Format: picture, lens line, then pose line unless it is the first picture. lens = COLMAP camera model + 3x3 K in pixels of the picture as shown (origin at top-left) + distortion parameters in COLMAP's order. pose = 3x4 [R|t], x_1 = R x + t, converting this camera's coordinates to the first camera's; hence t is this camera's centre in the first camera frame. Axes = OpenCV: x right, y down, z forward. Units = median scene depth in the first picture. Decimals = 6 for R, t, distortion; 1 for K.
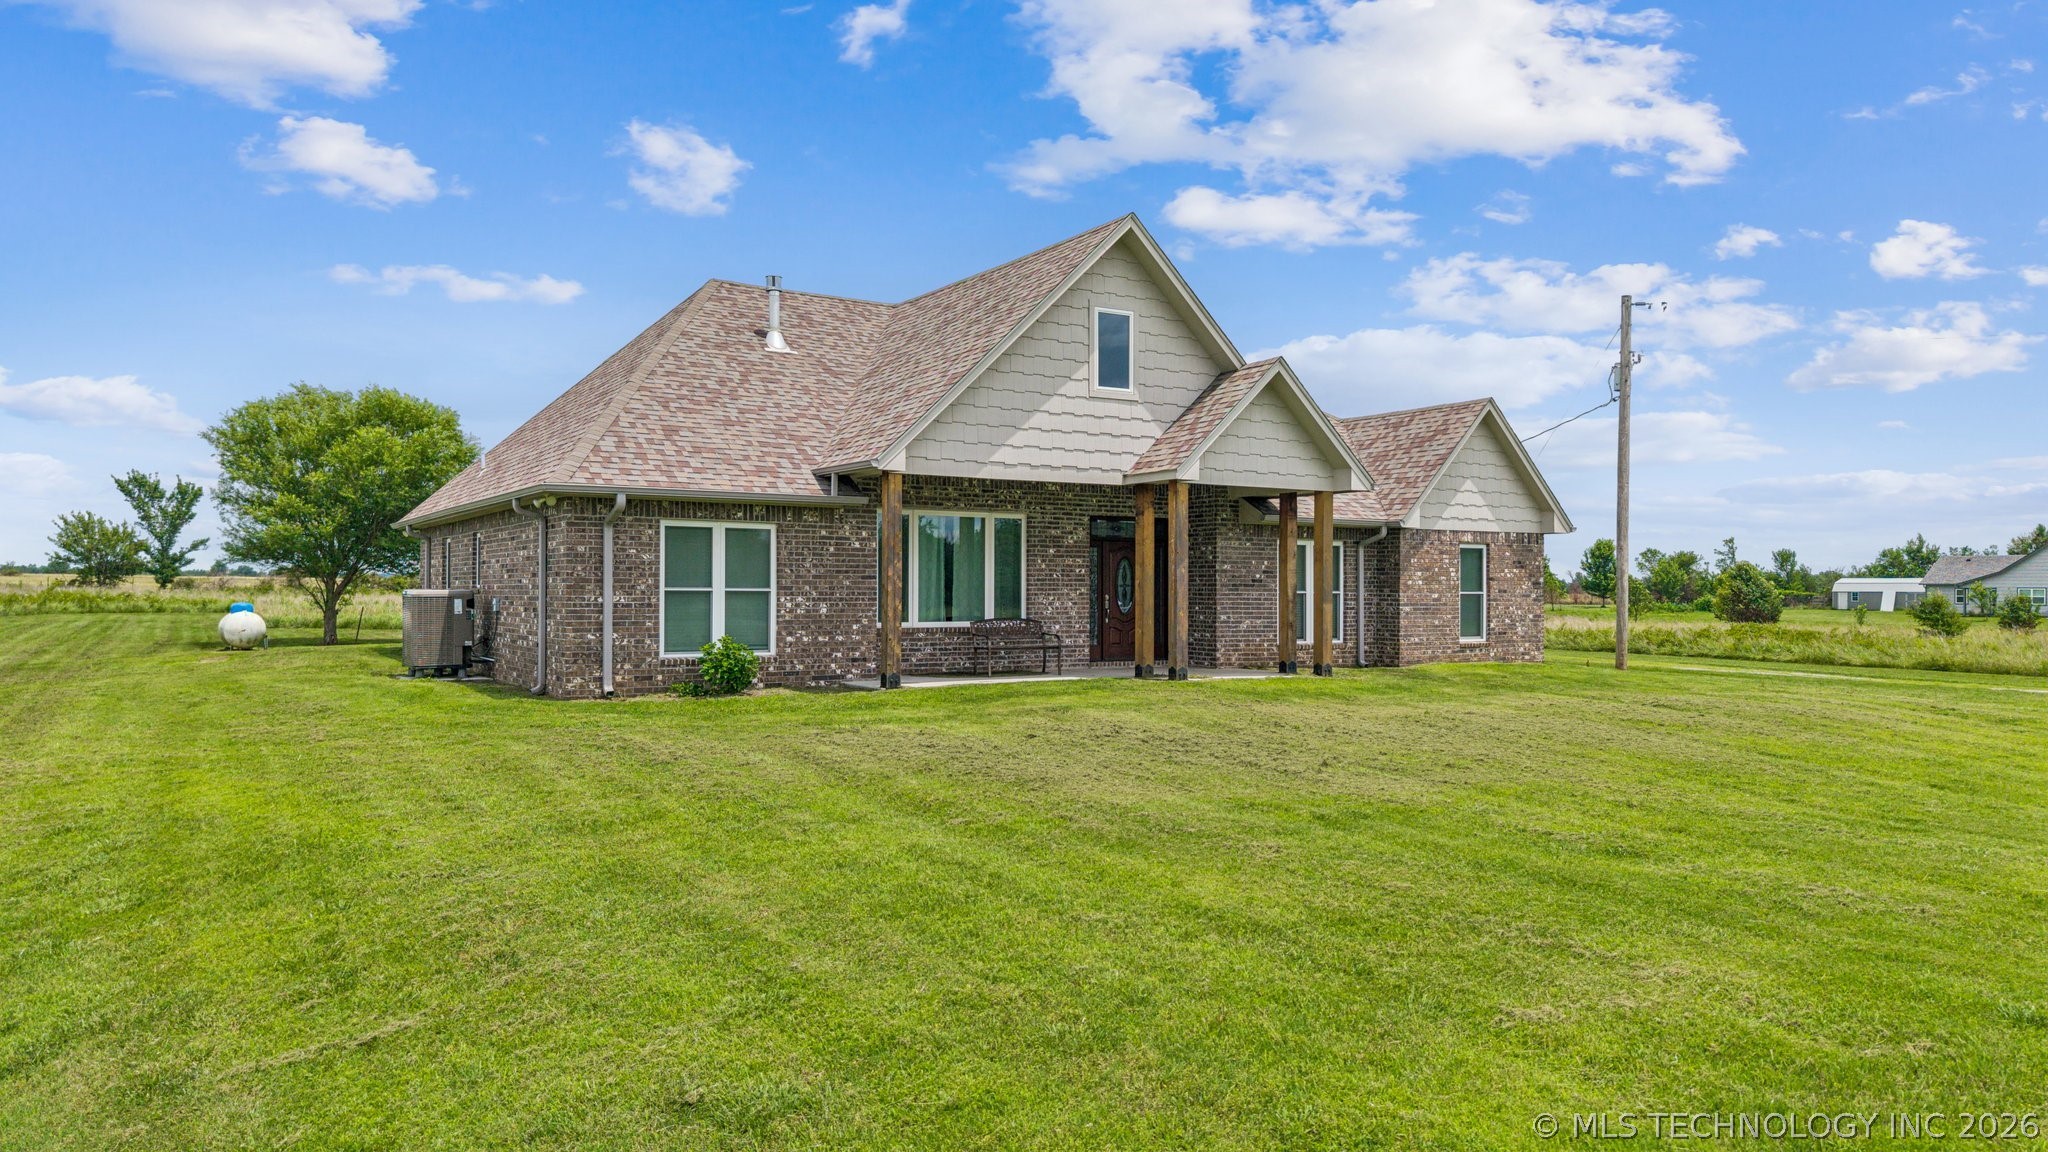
lens RADIAL K [[1346.0, 0, 1024.0], [0, 1346.0, 576.0], [0, 0, 1]] dist [0.147135, -0.000157]
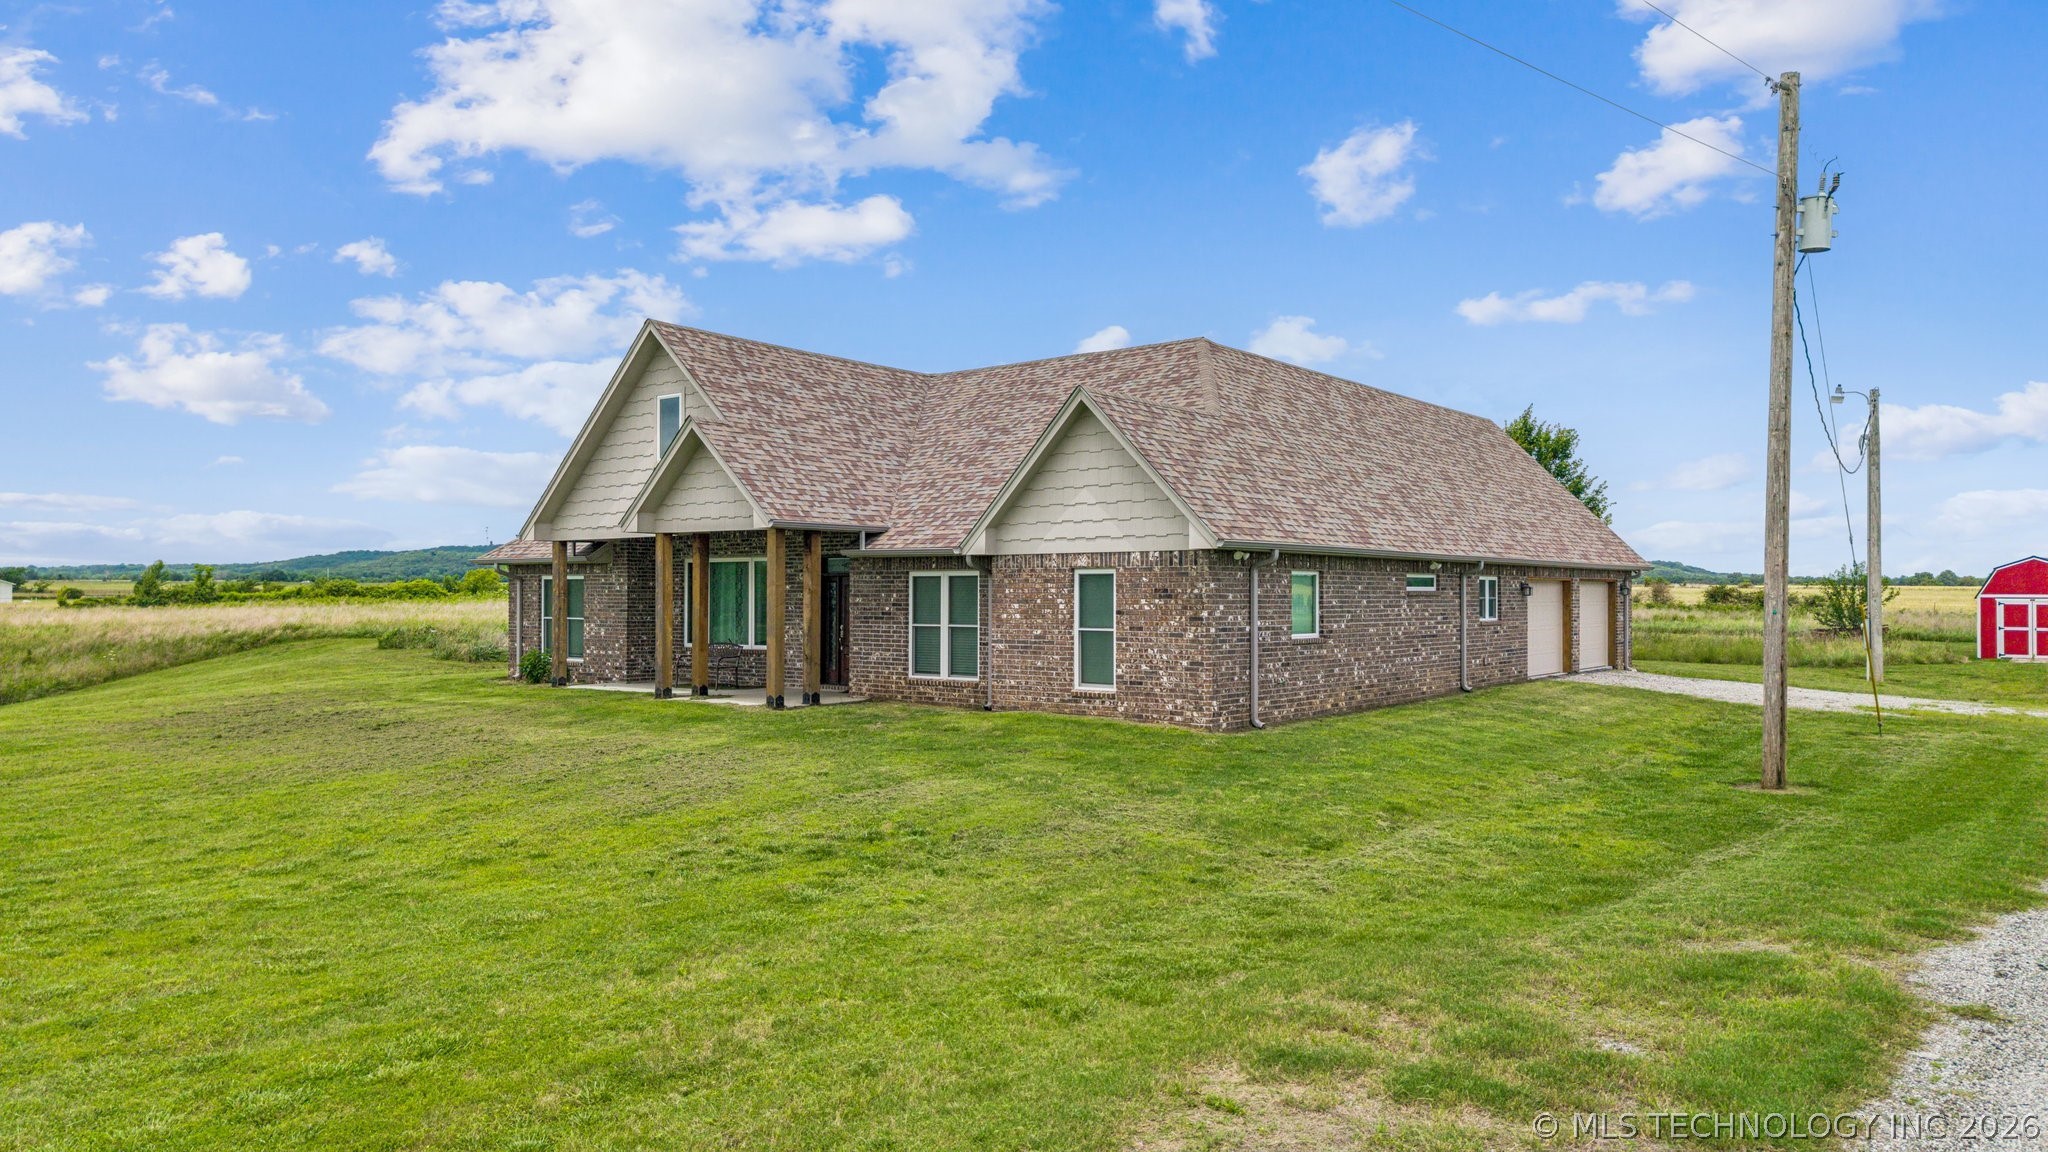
lens RADIAL K [[1367.1, 0, 1033.4], [0, 1367.1, 584.6], [0, 0, 1]] dist [0.051628, -0.046139]
pose [[0.347869, -0.013846, -0.937441, 1.349398], [0.005885, 0.999903, -0.012585, -0.005240], [0.937525, -0.001139, 0.347917, 0.869306]]
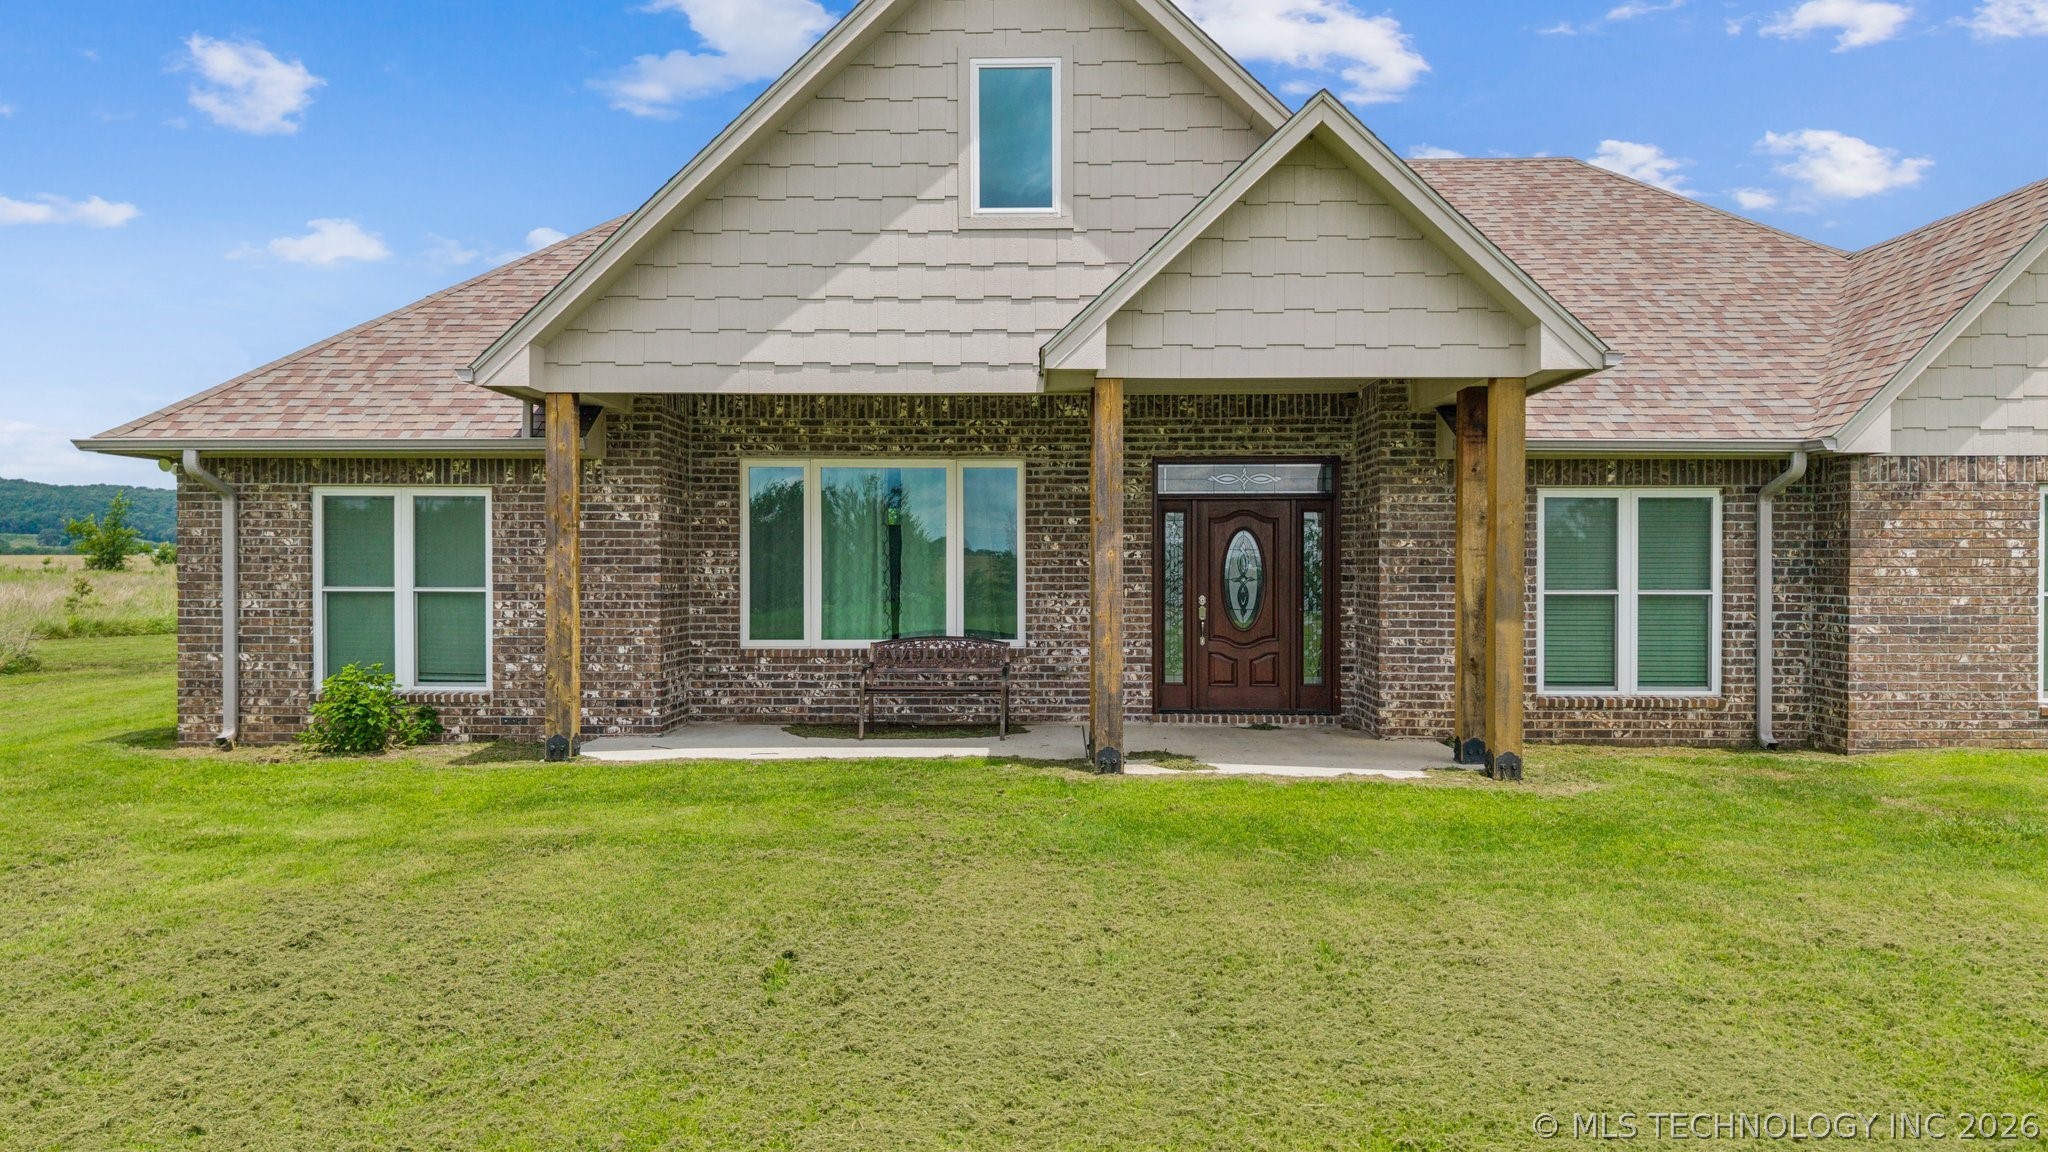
lens RADIAL K [[1367.1, 0, 1033.4], [0, 1367.1, 584.6], [0, 0, 1]] dist [0.051628, -0.046139]
pose [[0.840611, 0.003659, -0.541626, 0.360550], [0.007743, 0.999794, 0.018772, -0.002525], [0.541583, -0.019974, 0.840410, 0.548217]]
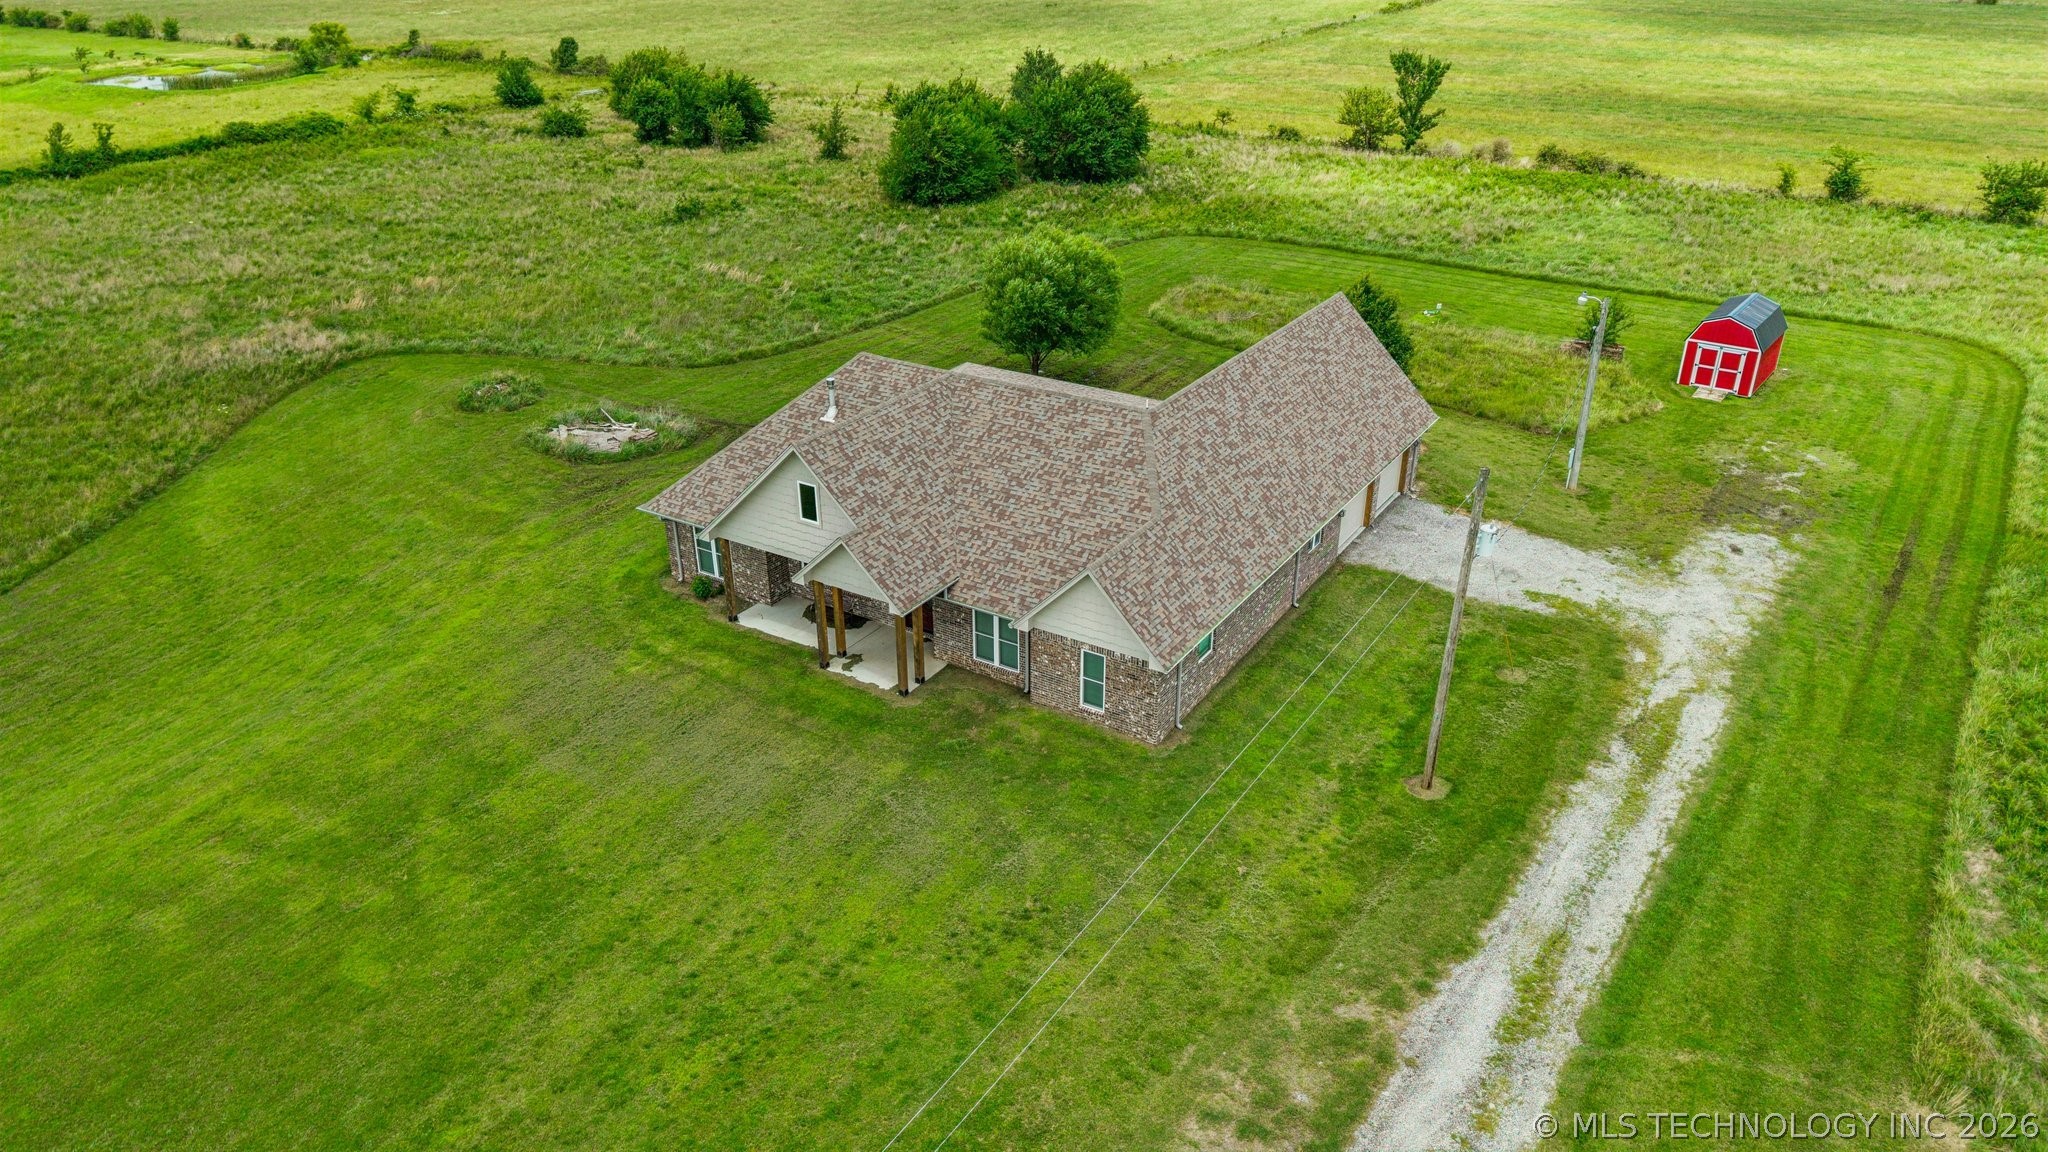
lens RADIAL K [[1385.8, 0, 1031.4], [0, 1385.8, 569.5], [0, 0, 1]] dist [0.060775, -0.000666]
pose [[0.441664, 0.398859, -0.803644, 1.820354], [0.007751, 0.894015, 0.447971, -0.957574], [0.897147, -0.204082, 0.391762, 0.488928]]
